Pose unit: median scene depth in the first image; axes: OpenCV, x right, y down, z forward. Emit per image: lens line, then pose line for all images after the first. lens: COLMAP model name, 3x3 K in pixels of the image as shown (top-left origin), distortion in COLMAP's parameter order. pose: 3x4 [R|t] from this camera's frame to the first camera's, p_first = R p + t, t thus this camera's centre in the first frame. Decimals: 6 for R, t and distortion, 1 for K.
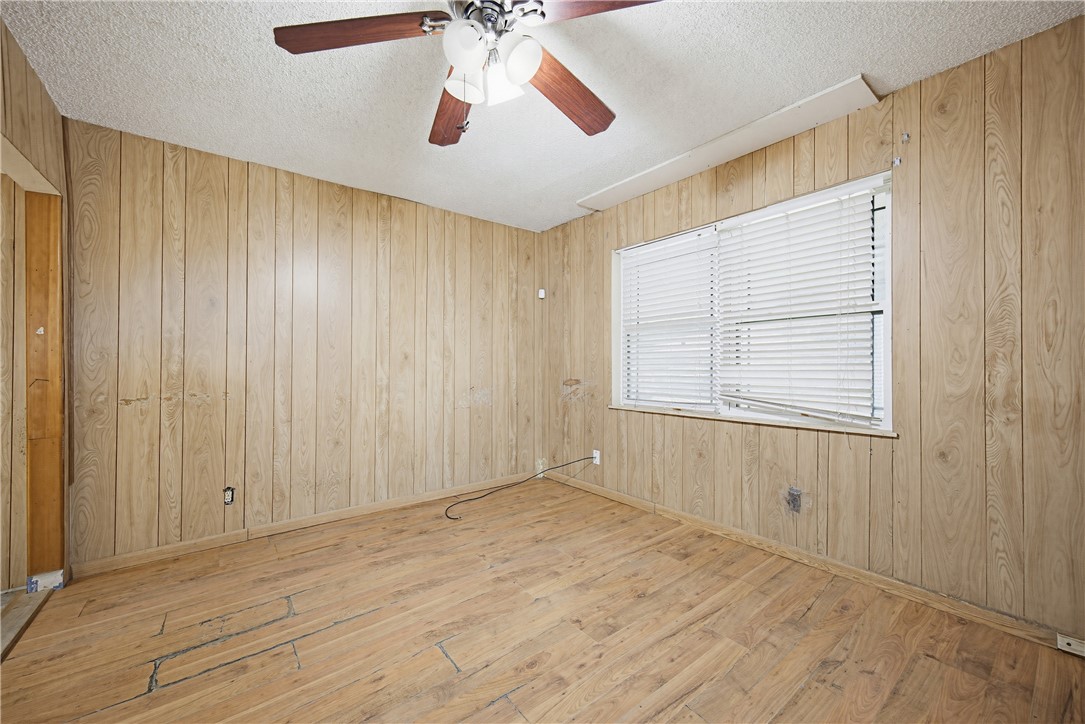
lens RADIAL K [[416.5, 0, 527.9], [0, 416.5, 358.6], [0, 0, 1]] dist [0.003652, 0.000254]
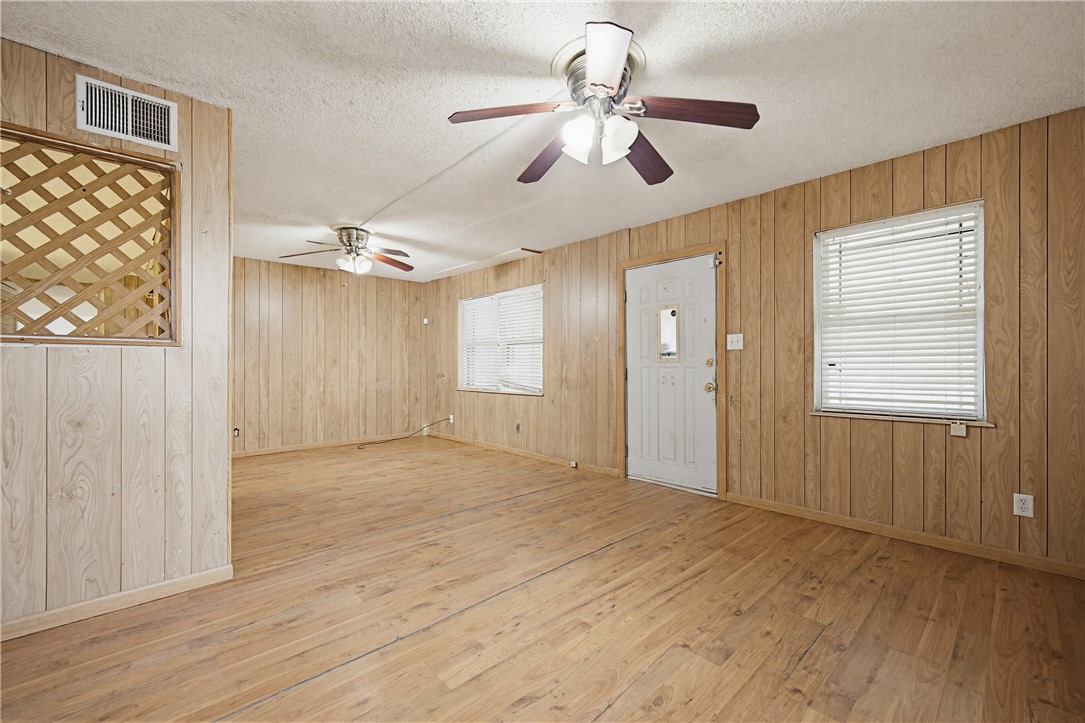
lens RADIAL K [[447.0, 0, 544.2], [0, 447.0, 366.6], [0, 0, 1]] dist [0.004081, -0.000157]
pose [[0.994400, 0.000821, 0.105680, 0.366196], [-0.002490, 0.999874, 0.015664, -0.010420], [-0.105654, -0.015839, 0.994277, -0.918911]]
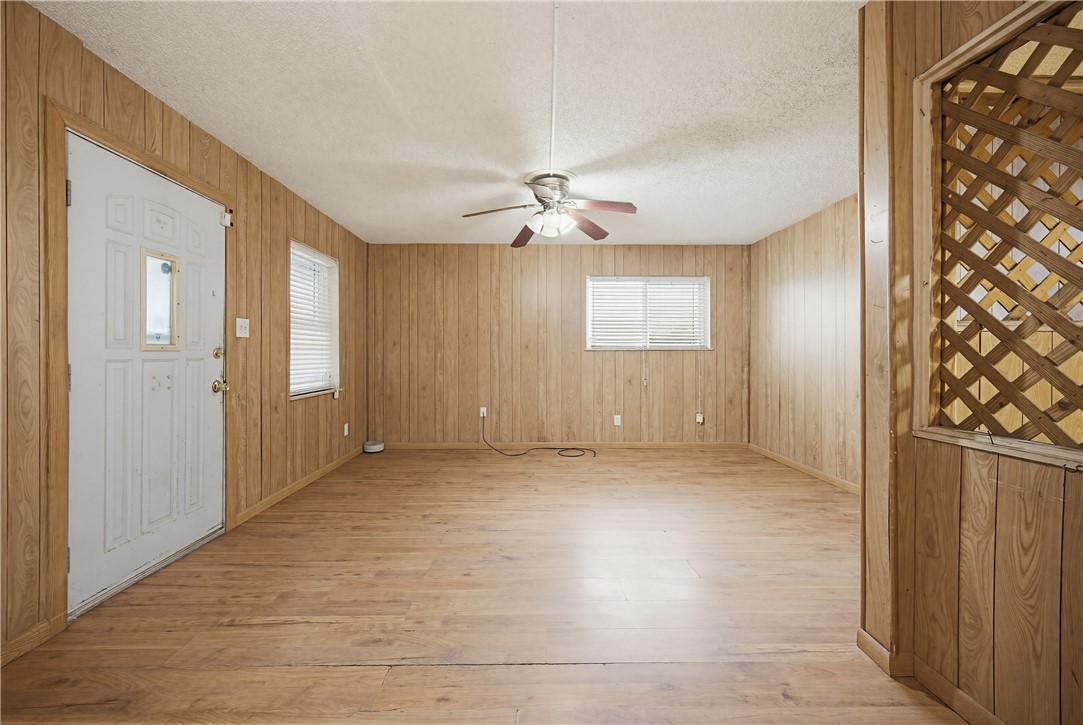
lens RADIAL K [[419.3, 0, 539.4], [0, 419.3, 357.4], [0, 0, 1]] dist [-0.001646, -0.000435]
pose [[-0.810371, -0.002040, 0.585914, -0.017977], [-0.007609, 0.999946, -0.007043, 0.005385], [-0.585868, -0.010166, -0.810343, 0.394681]]
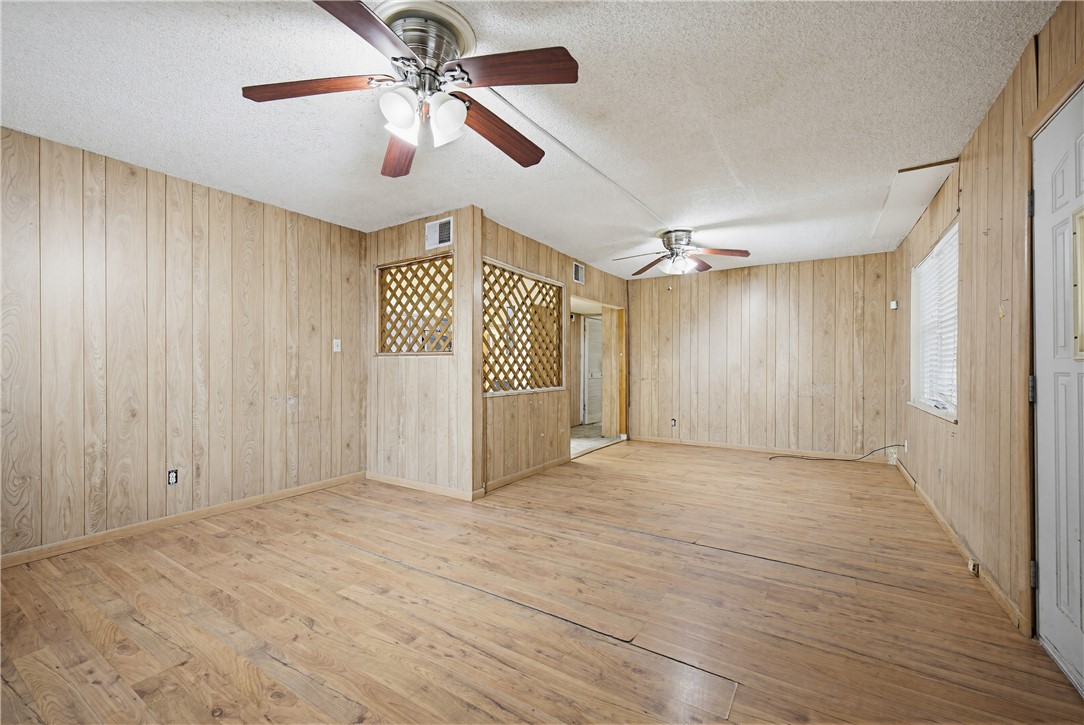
lens RADIAL K [[446.6, 0, 539.9], [0, 446.6, 366.9], [0, 0, 1]] dist [0.004081, -0.000157]
pose [[0.345347, 0.005080, -0.938461, 1.025972], [0.010030, 0.999908, 0.009104, -0.007007], [0.938422, -0.012556, 0.345264, -0.410547]]
